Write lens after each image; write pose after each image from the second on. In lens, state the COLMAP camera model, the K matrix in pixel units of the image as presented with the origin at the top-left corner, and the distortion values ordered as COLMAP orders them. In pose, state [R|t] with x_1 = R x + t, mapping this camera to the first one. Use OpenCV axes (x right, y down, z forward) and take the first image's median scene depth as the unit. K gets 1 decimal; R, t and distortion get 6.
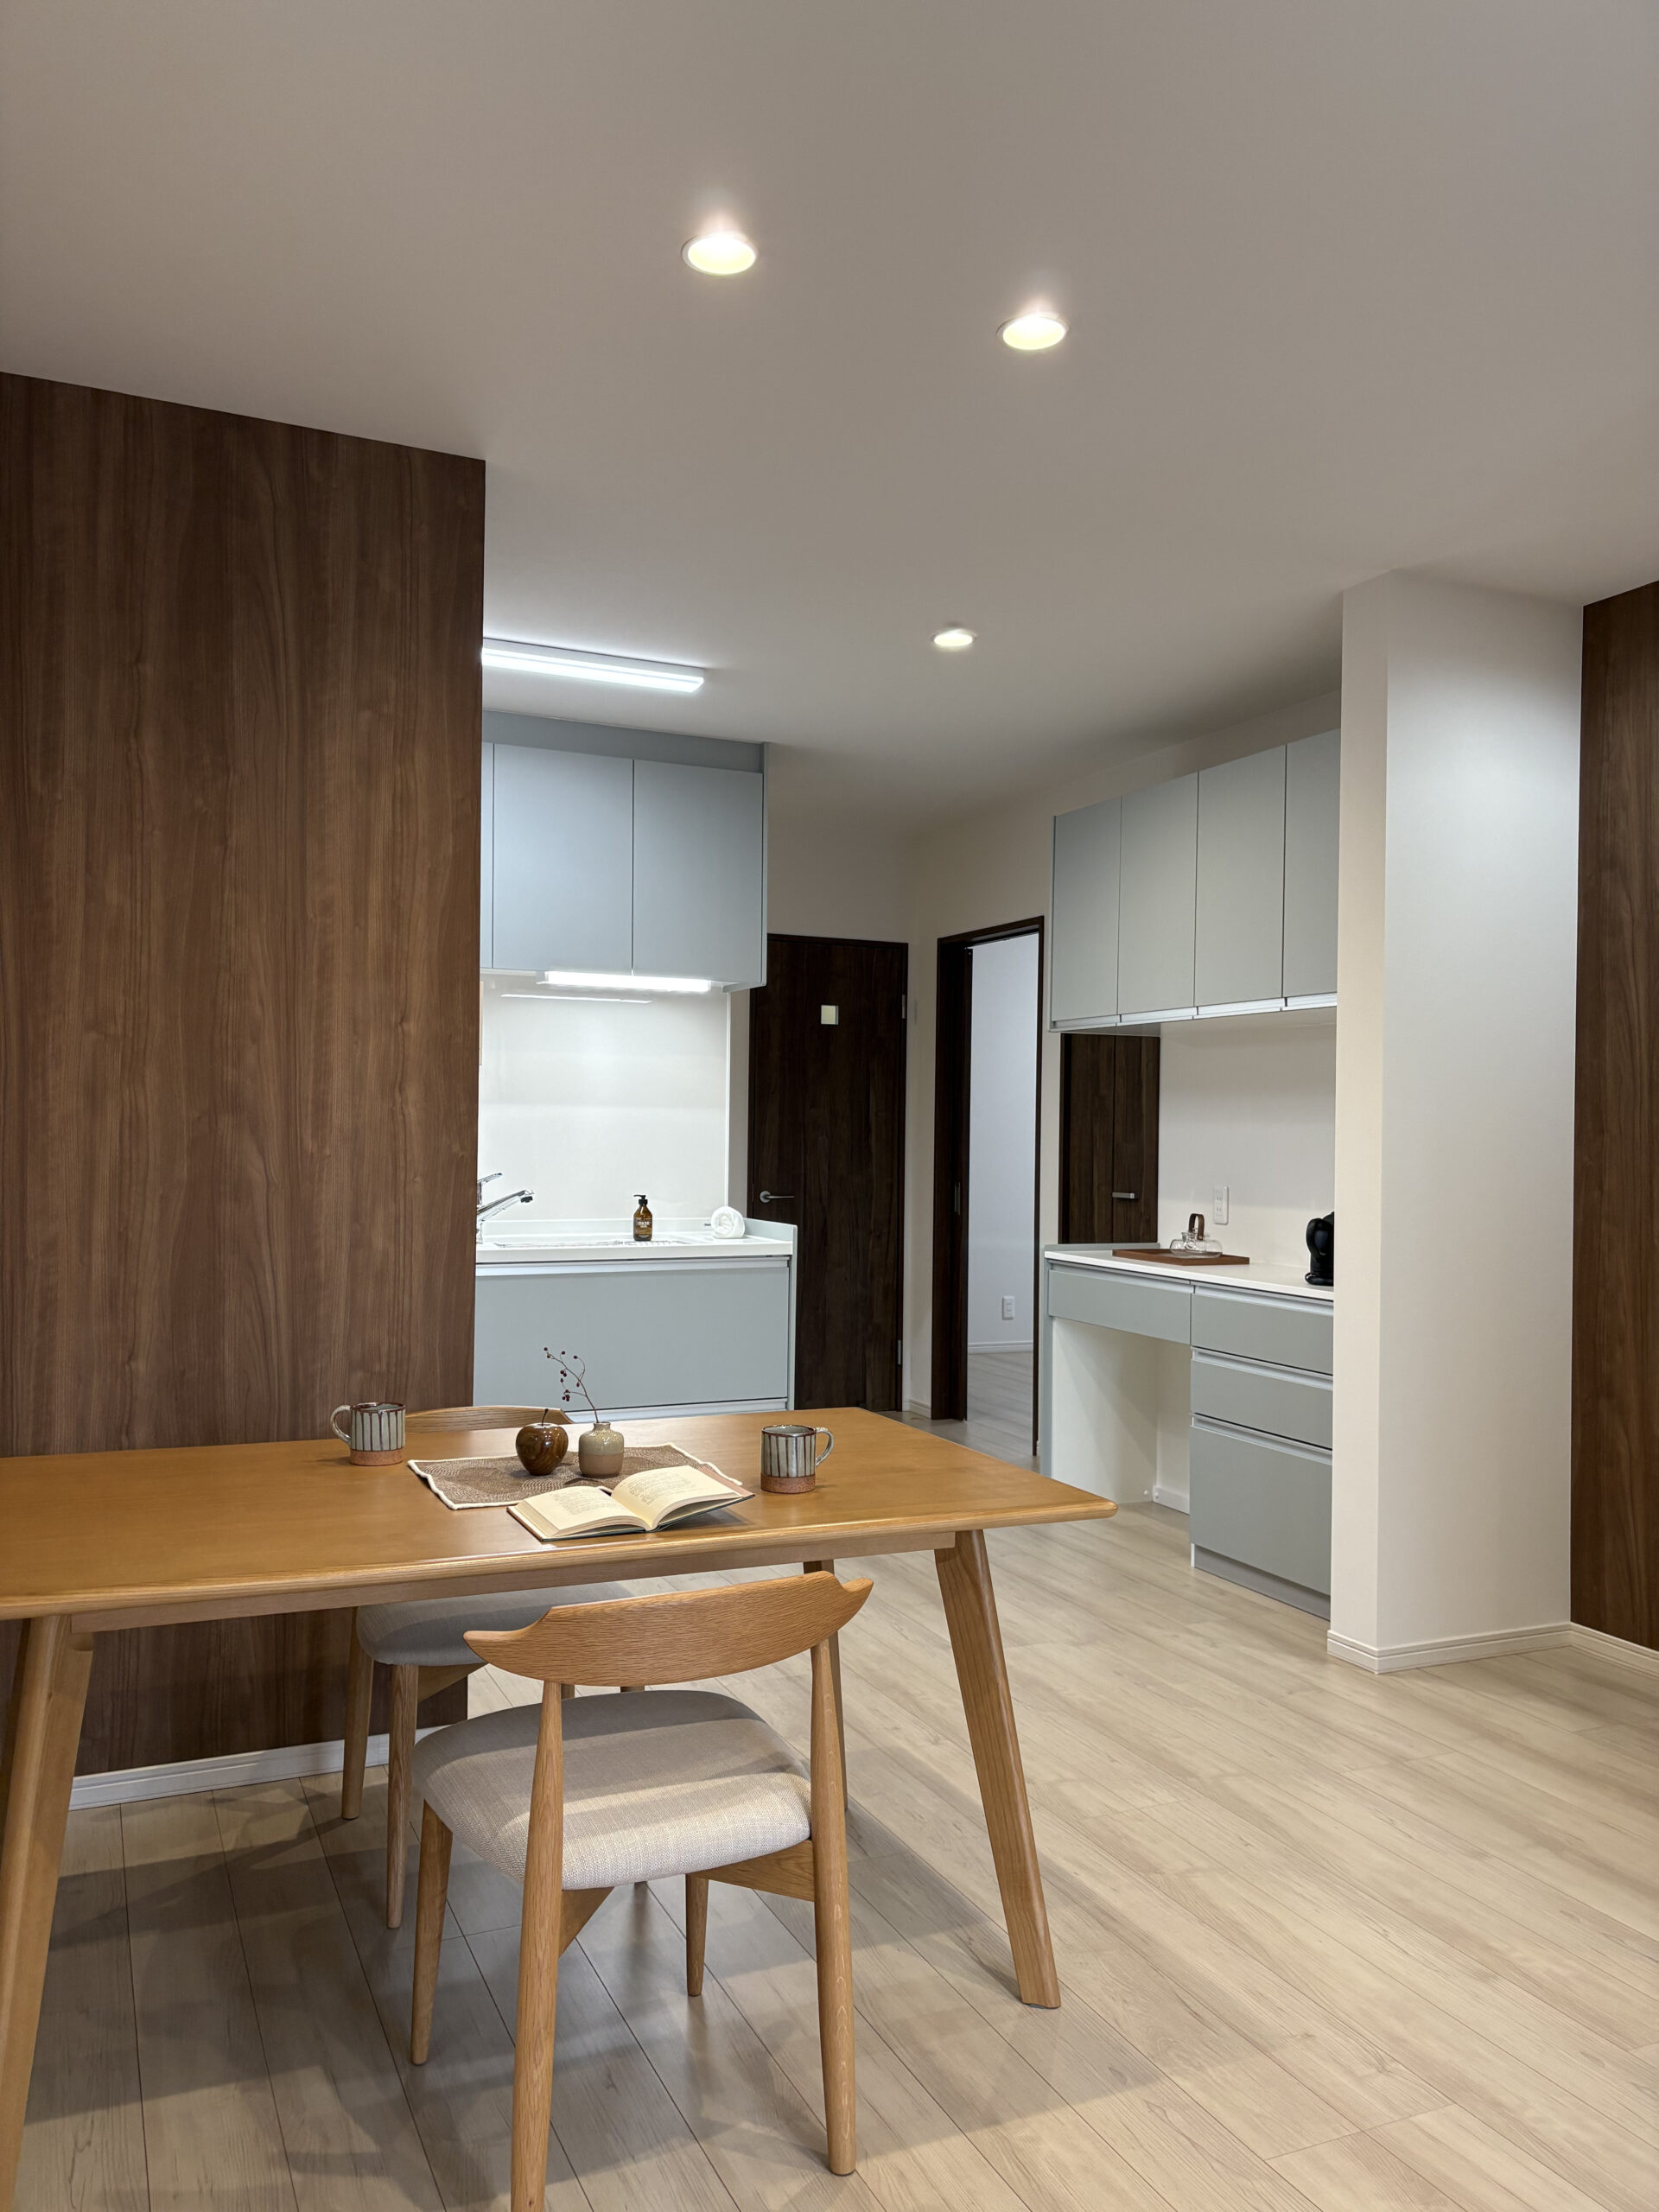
lens RADIAL K [[1670.6, 0, 823.3], [0, 1670.6, 1113.9], [0, 0, 1]] dist [0.044797, -0.039309]
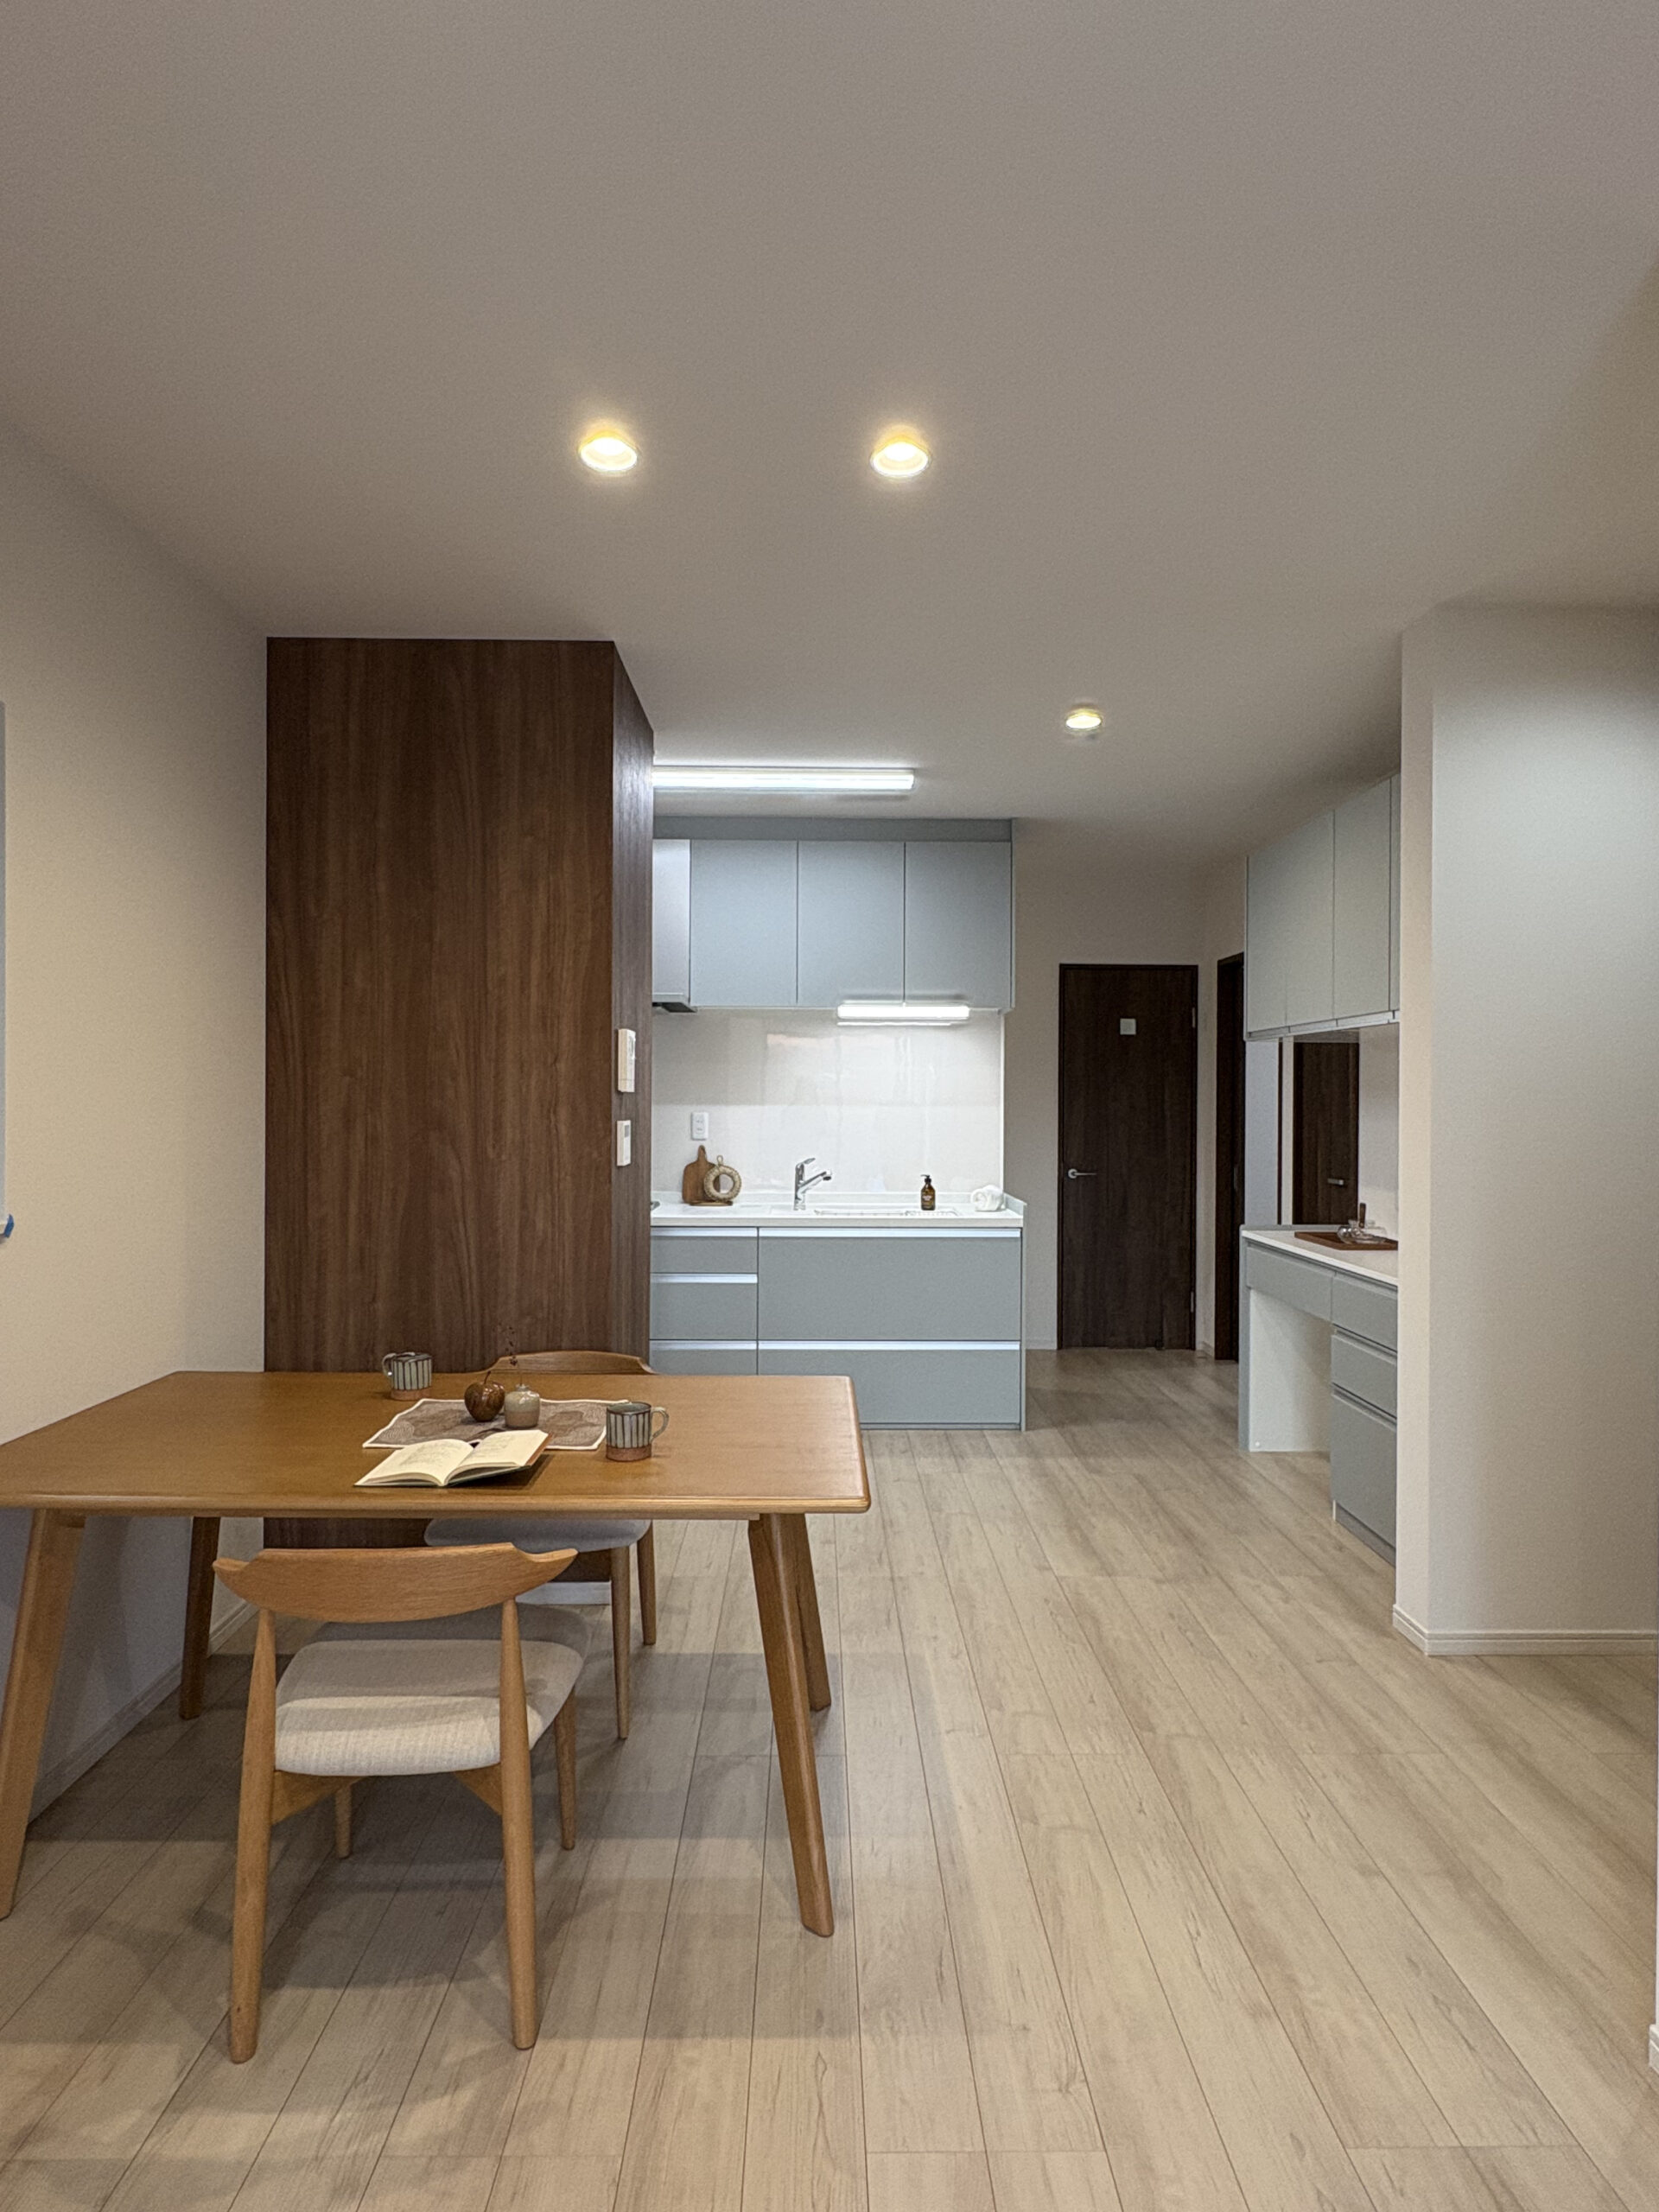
lens RADIAL K [[1211.1, 0, 827.0], [0, 1211.1, 1094.8], [0, 0, 1]] dist [-0.003194, 0.005708]
pose [[0.917950, -0.010489, -0.396558, 0.343846], [0.011602, 0.999933, 0.000408, -0.026663], [0.396527, -0.004976, 0.918010, 0.188184]]
